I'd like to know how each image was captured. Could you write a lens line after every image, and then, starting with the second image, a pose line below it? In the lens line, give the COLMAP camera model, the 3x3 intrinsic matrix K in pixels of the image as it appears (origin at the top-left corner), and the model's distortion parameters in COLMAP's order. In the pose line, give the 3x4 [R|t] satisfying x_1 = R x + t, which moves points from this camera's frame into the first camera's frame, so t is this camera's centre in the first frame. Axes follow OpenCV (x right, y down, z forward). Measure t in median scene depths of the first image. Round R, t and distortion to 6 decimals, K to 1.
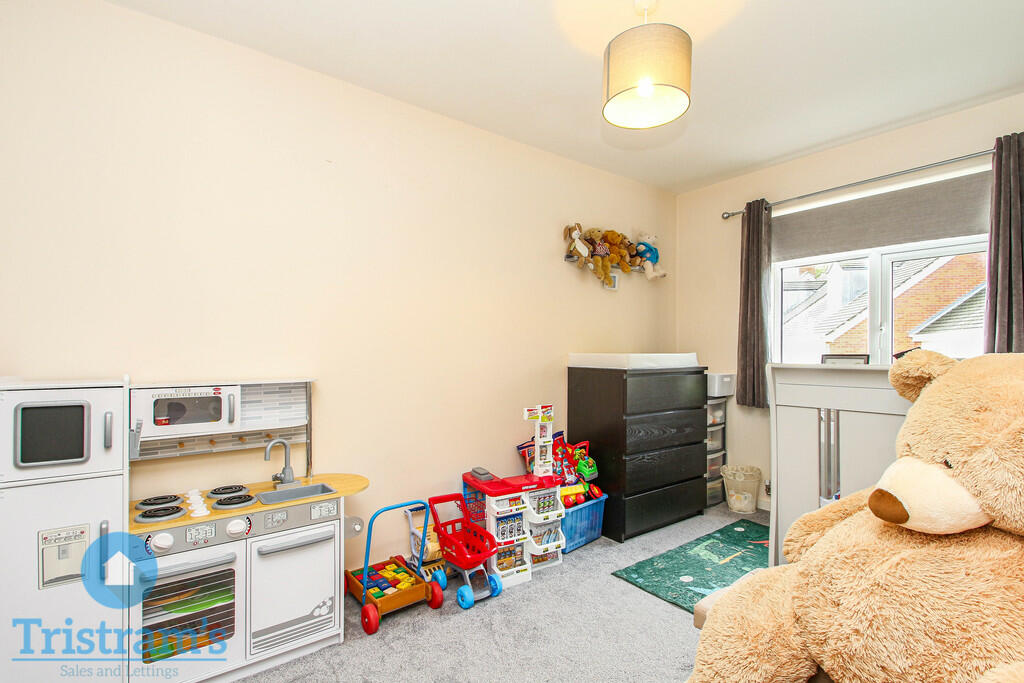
lens RADIAL K [[486.3, 0, 519.1], [0, 486.3, 346.7], [0, 0, 1]] dist [0.021750, -0.003425]
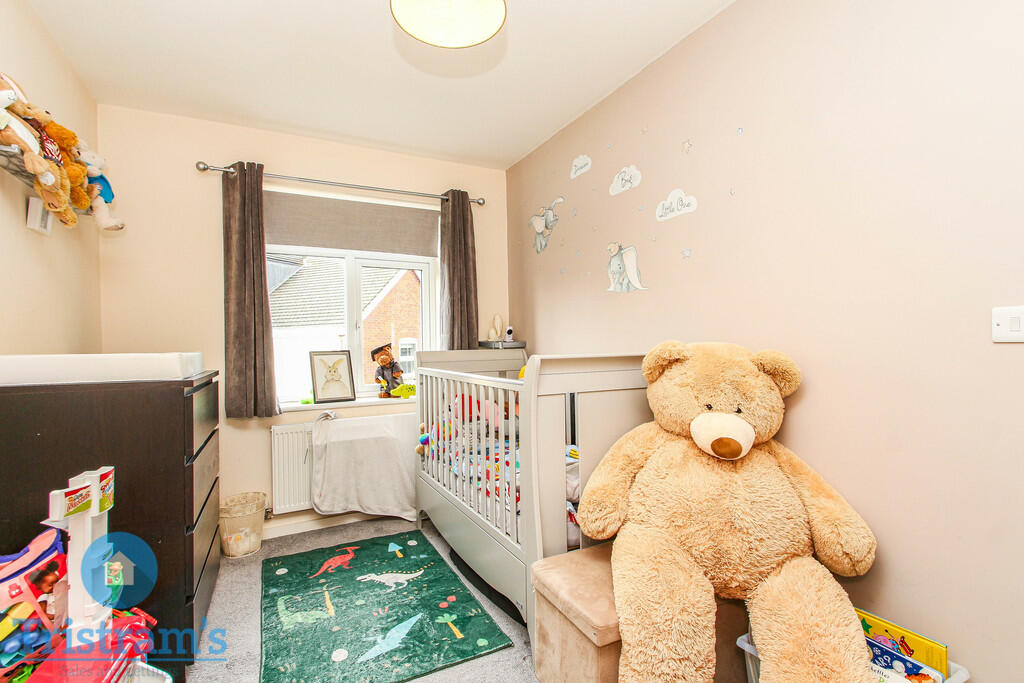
lens RADIAL K [[486.3, 0, 520.3], [0, 486.3, 344.8], [0, 0, 1]] dist [0.021750, -0.003425]
pose [[0.181786, -0.003107, 0.983333, -0.264680], [0.008523, 0.999962, 0.001584, 0.005718], [-0.983301, 0.008093, 0.181806, 0.468904]]
